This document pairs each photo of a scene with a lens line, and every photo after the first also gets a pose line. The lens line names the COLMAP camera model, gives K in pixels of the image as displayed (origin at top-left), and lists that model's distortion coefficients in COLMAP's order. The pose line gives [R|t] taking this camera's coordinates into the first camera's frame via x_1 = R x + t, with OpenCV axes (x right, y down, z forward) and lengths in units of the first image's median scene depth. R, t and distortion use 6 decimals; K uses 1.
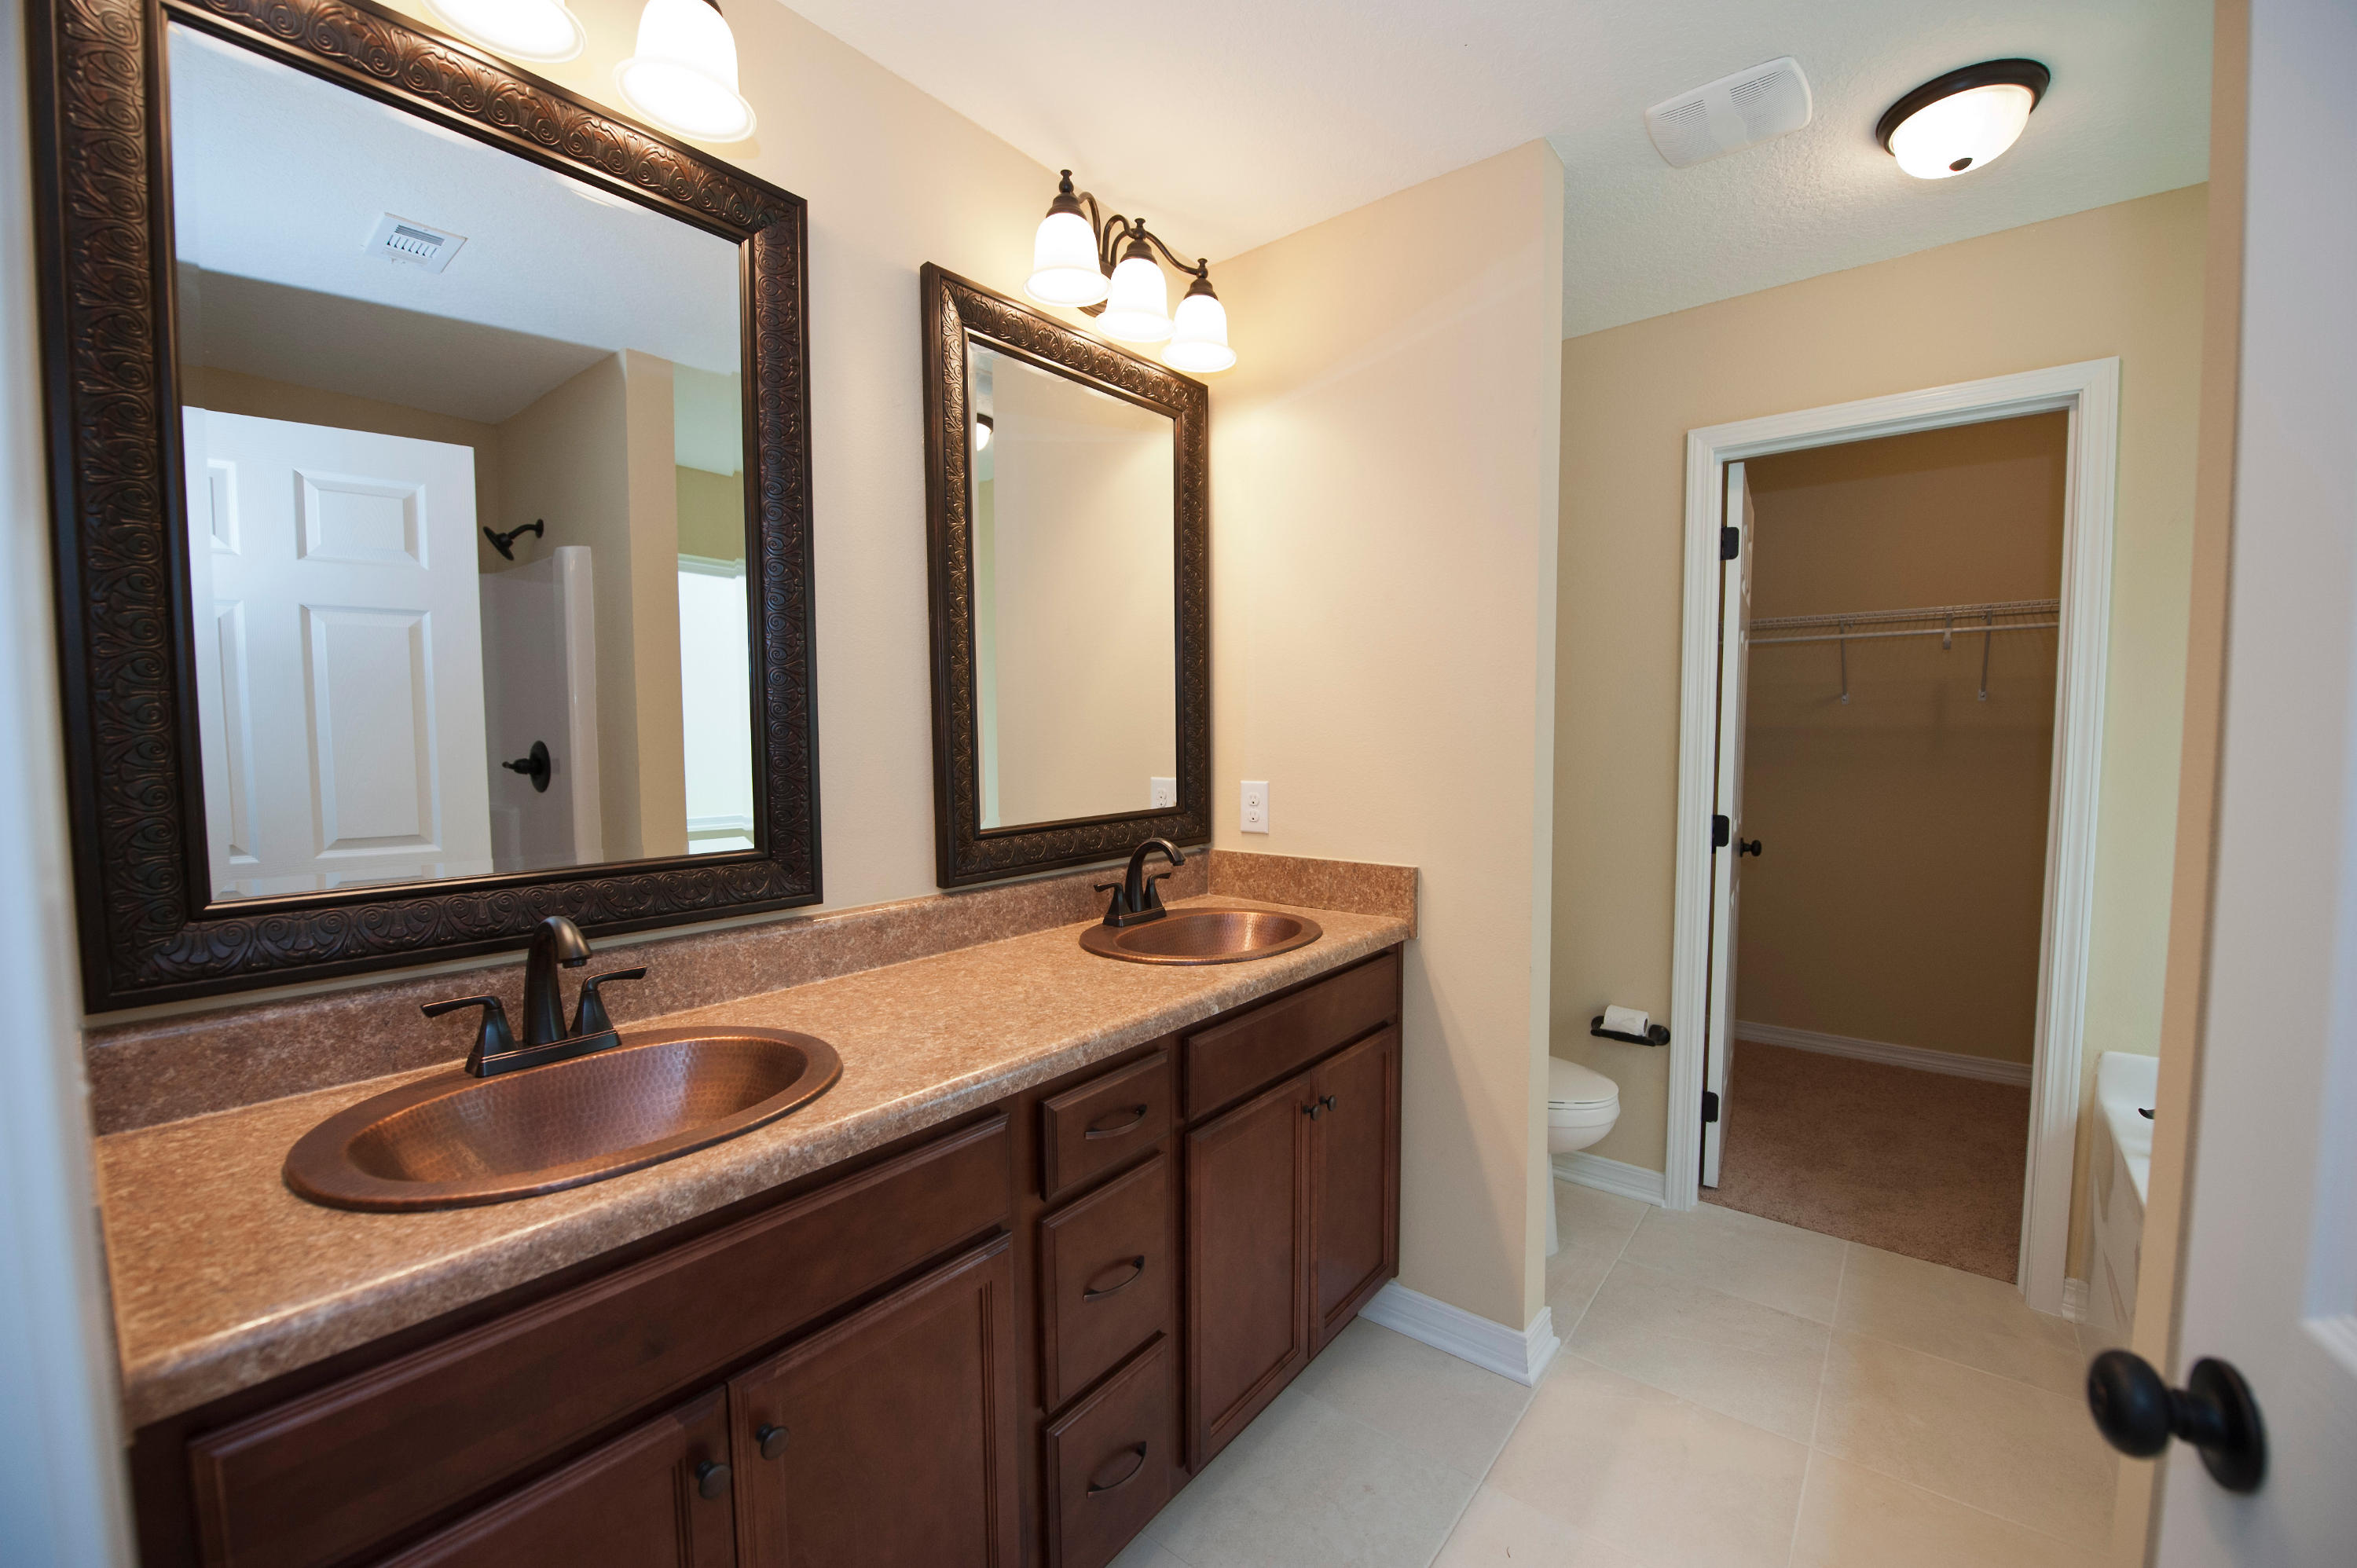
lens RADIAL K [[937.7, 0, 1187.7], [0, 937.7, 793.7], [0, 0, 1]] dist [-0.016415, -0.001290]
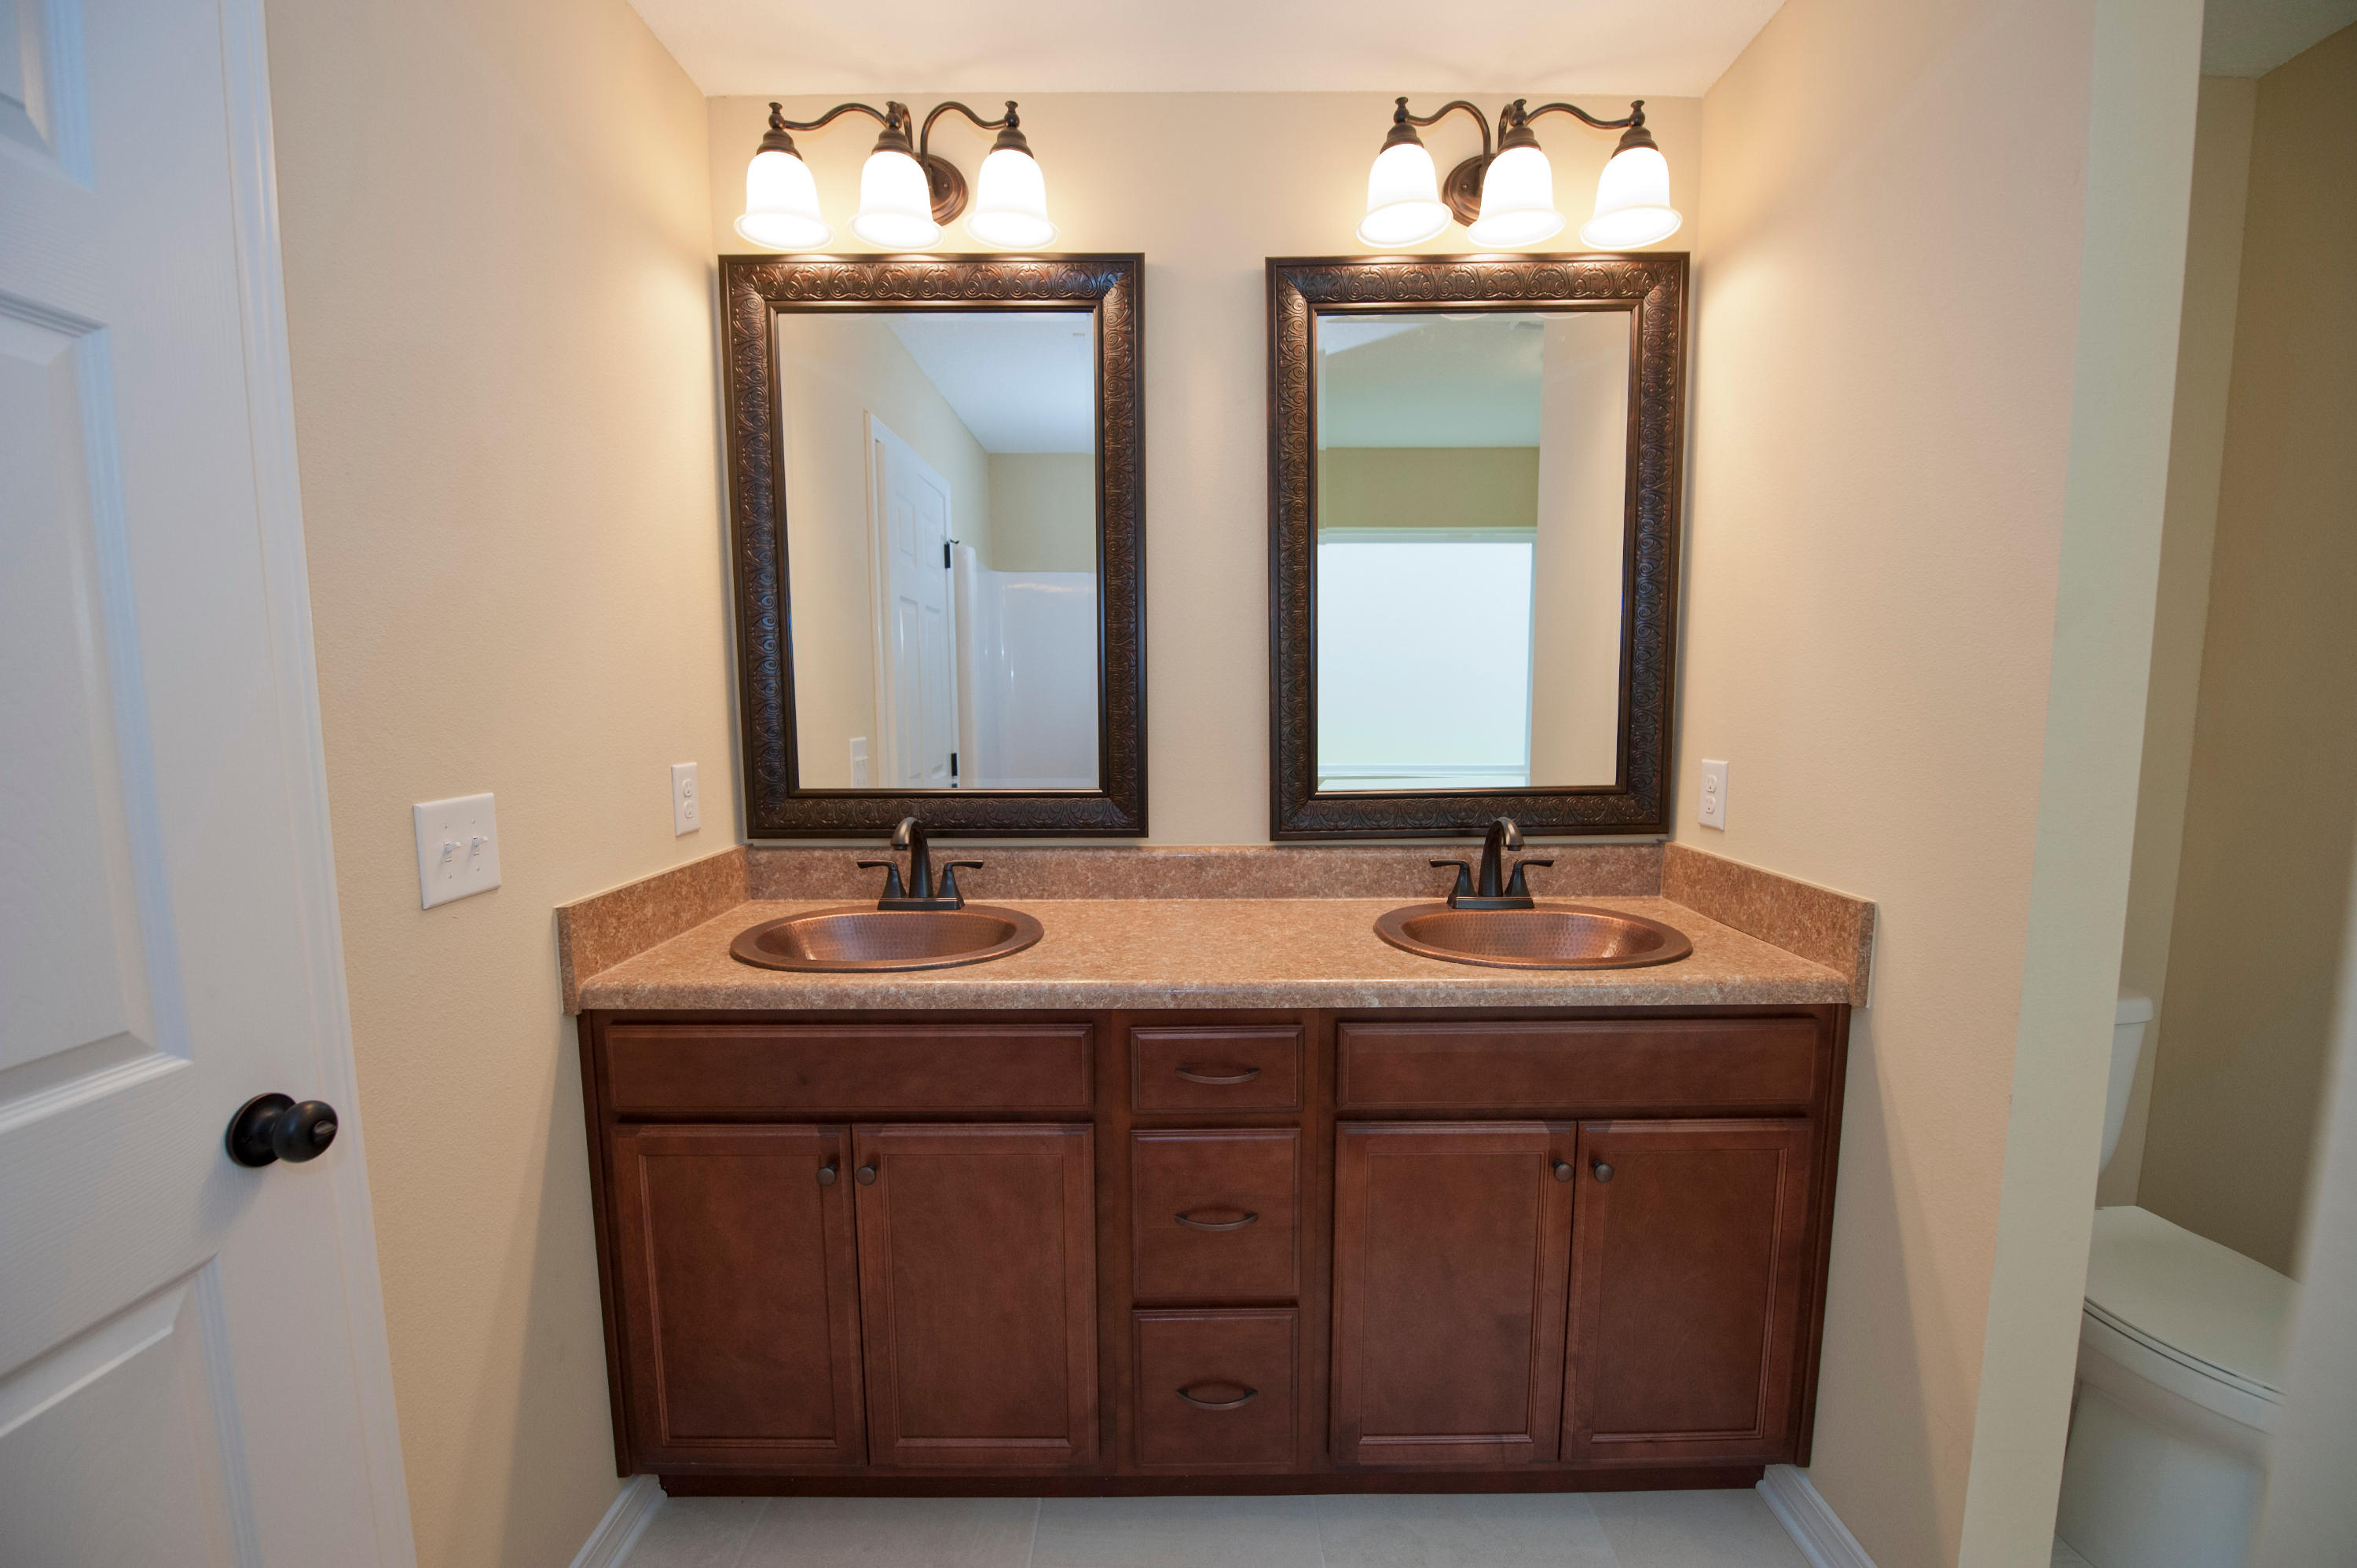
lens RADIAL K [[937.7, 0, 1187.7], [0, 937.7, 793.7], [0, 0, 1]] dist [-0.016415, -0.001290]
pose [[0.626628, 0.084519, -0.774722, 0.559423], [-0.048589, 0.996405, 0.069403, -0.026162], [0.777802, -0.005847, 0.628482, 0.257044]]
